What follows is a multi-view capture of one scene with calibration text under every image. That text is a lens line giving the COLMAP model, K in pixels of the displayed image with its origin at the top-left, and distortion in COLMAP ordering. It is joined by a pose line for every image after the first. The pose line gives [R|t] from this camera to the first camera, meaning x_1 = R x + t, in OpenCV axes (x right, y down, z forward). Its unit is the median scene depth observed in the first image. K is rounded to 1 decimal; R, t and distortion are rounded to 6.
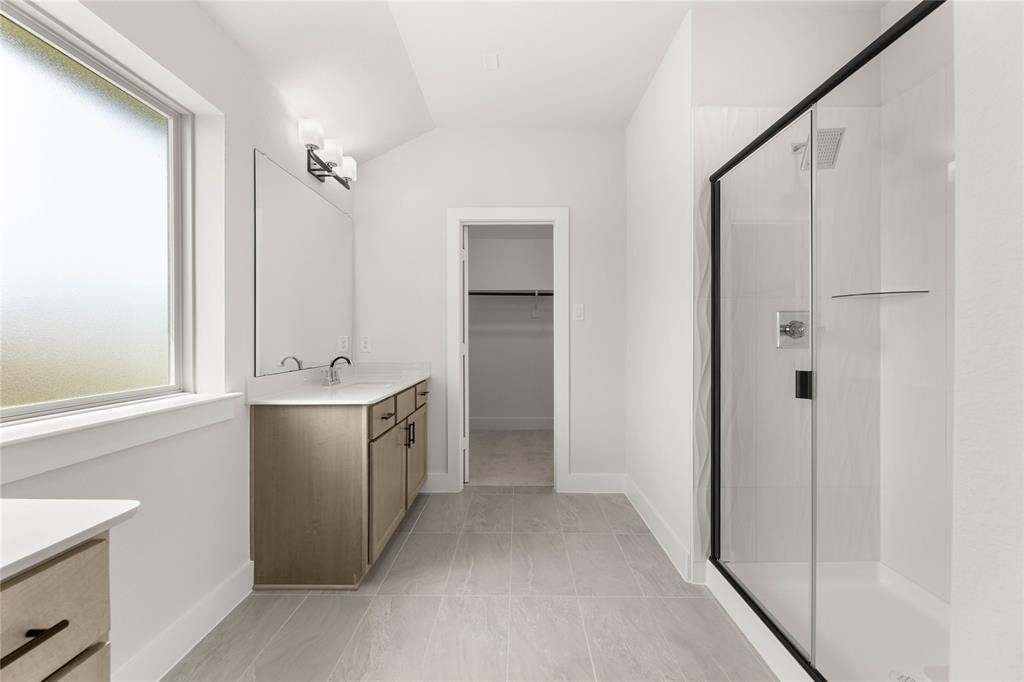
lens RADIAL K [[407.9, 0, 514.1], [0, 407.9, 336.8], [0, 0, 1]] dist [-0.000414, -0.000450]
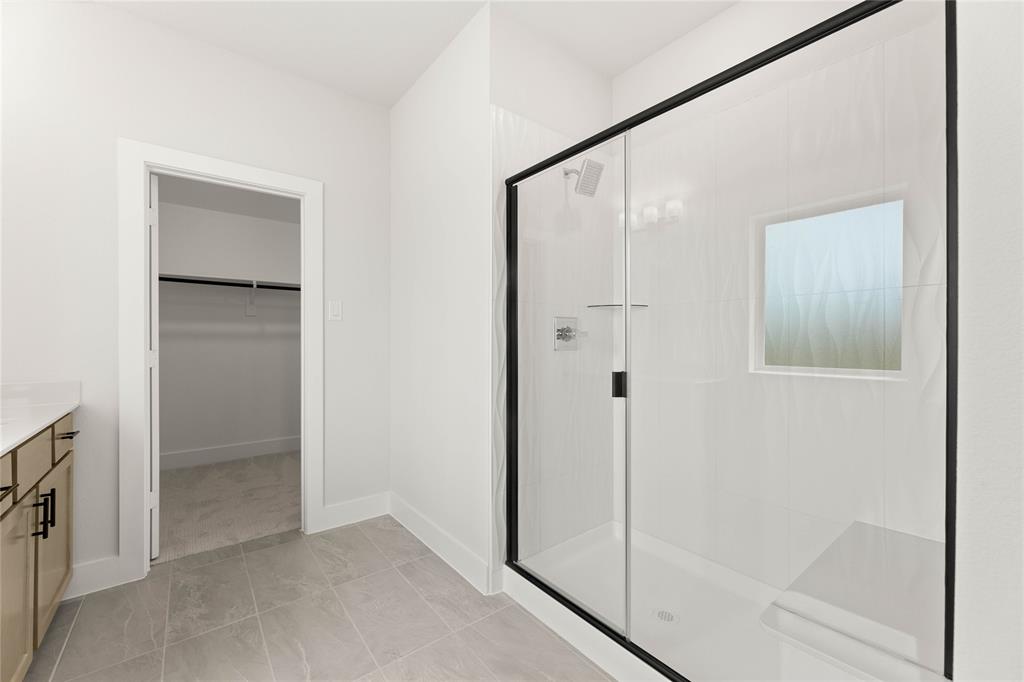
lens RADIAL K [[407.9, 0, 508.6], [0, 407.9, 339.2], [0, 0, 1]] dist [-0.000414, -0.000450]
pose [[0.788157, 0.000013, 0.615475, -0.090738], [0.000705, 0.999999, -0.000924, -0.001318], [-0.615474, 0.001162, 0.788156, 0.149934]]
